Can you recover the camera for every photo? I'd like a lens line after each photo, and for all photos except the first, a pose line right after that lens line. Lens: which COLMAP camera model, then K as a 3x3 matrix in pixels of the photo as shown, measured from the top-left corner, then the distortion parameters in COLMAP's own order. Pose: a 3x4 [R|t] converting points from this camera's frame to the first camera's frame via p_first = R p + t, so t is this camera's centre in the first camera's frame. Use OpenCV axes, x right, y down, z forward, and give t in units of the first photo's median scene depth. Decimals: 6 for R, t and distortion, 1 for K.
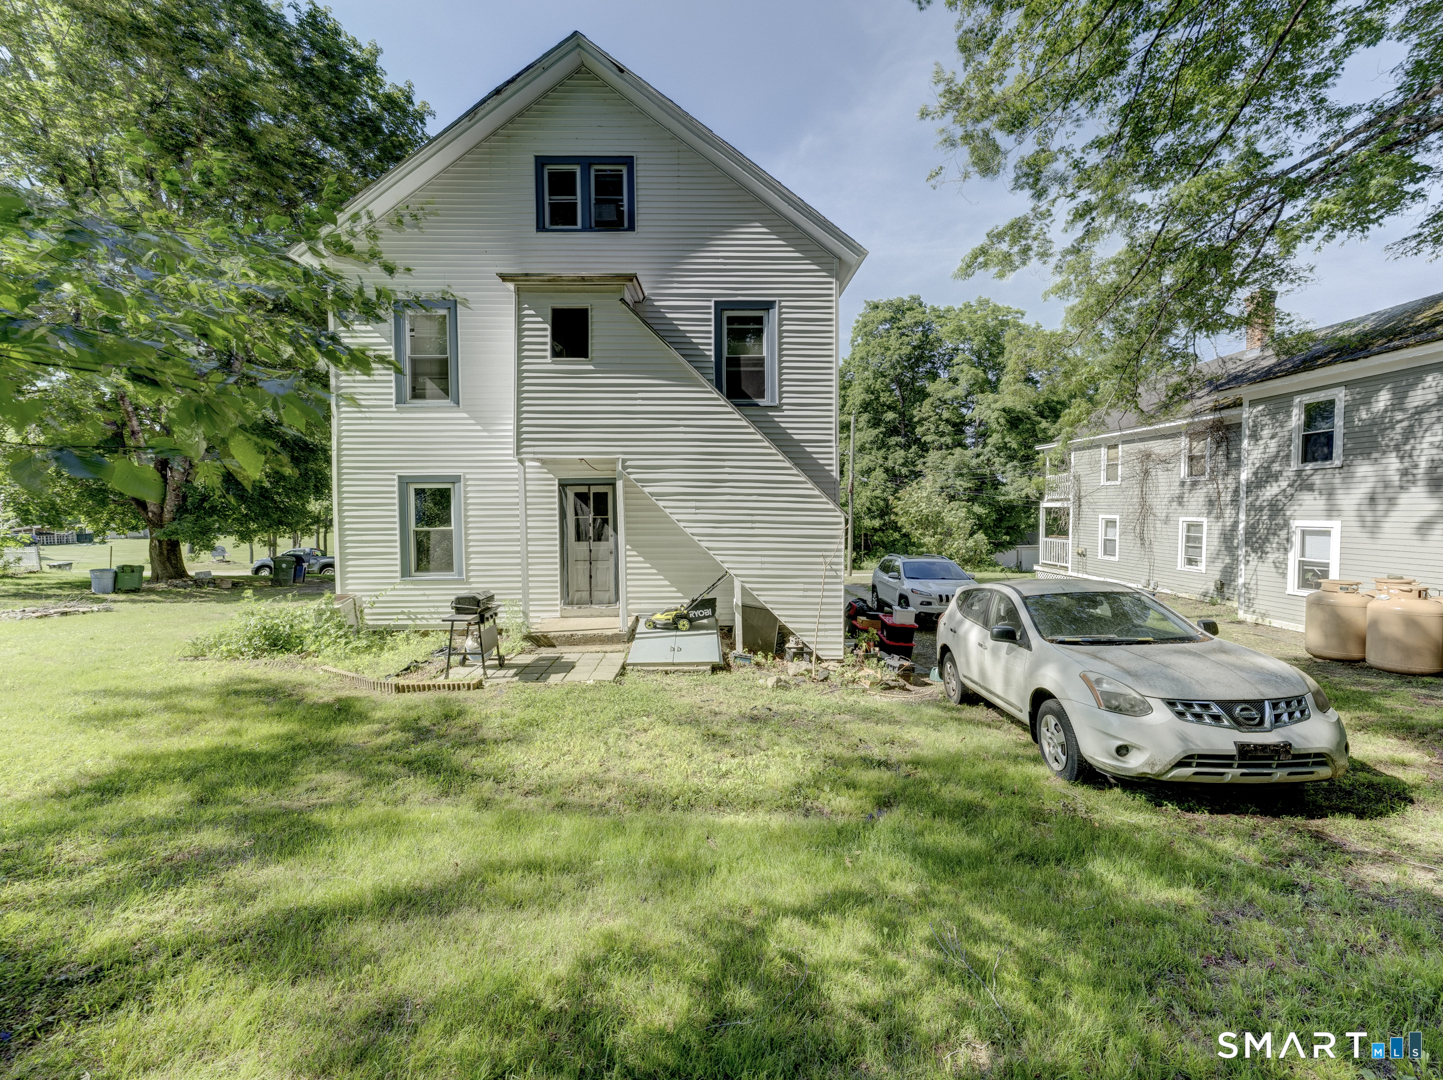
lens RADIAL K [[504.3, 0, 721.5], [0, 504.3, 540.0], [0, 0, 1]] dist [-0.004194, -0.000272]
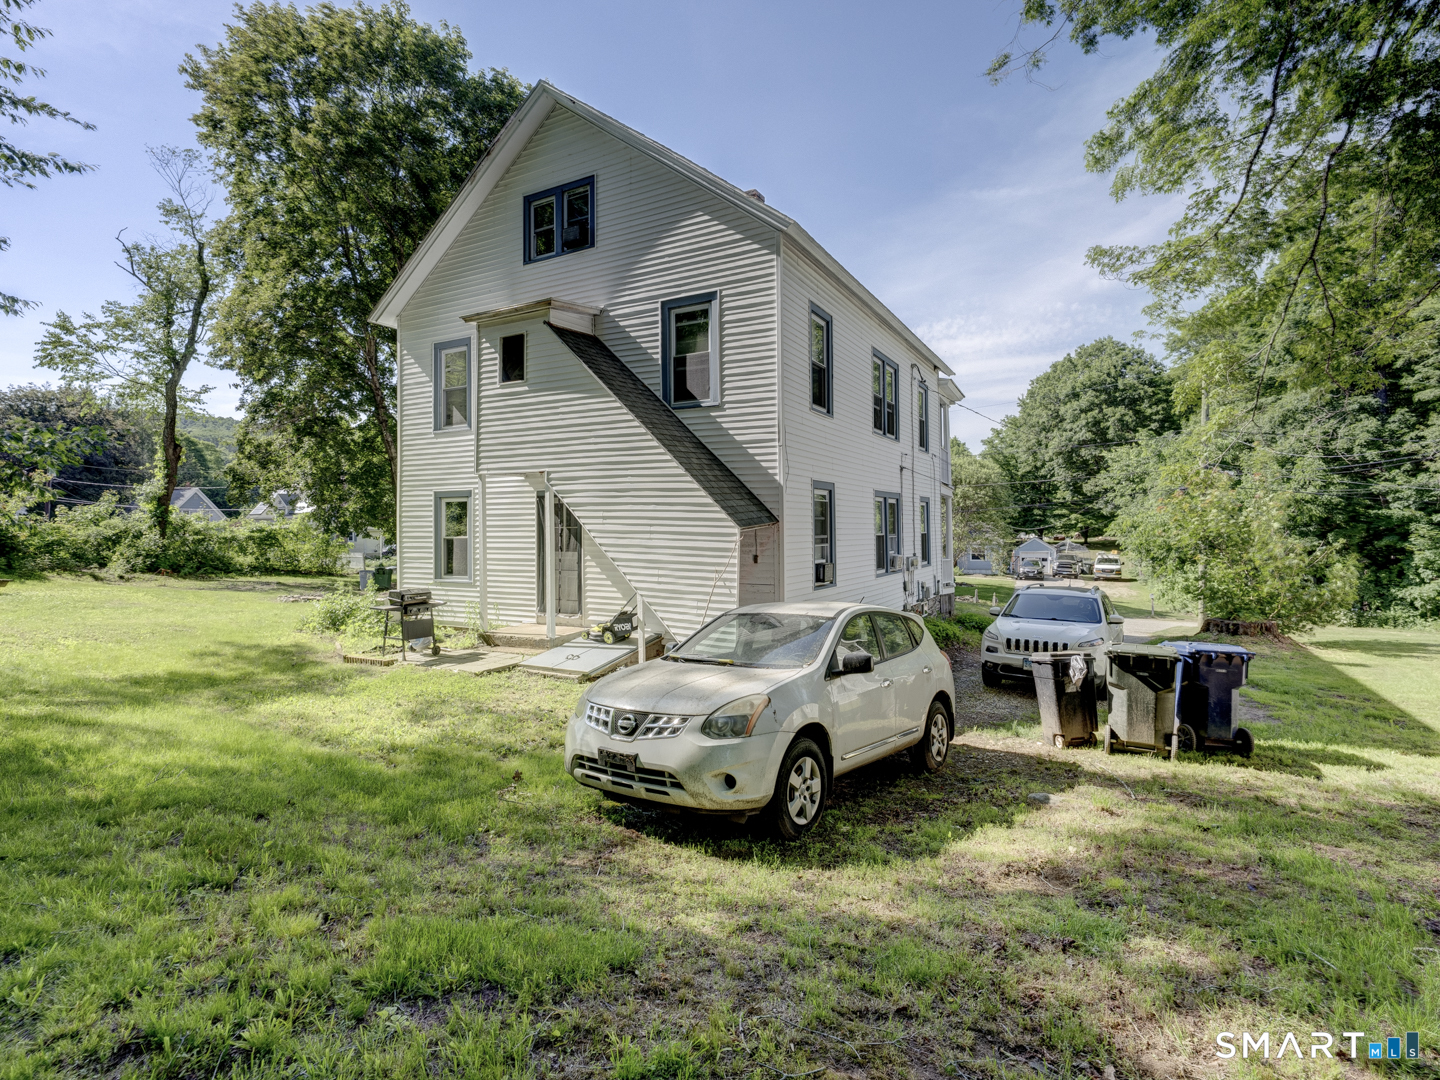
lens RADIAL K [[652.8, 0, 720.0], [0, 652.8, 540.0], [0, 0, 1]] dist [0.000026, 0.000284]
pose [[0.881447, 0.011766, -0.472136, 0.673952], [-0.027715, 0.999255, -0.026840, 0.006524], [0.471469, 0.036743, 0.881117, -0.019973]]
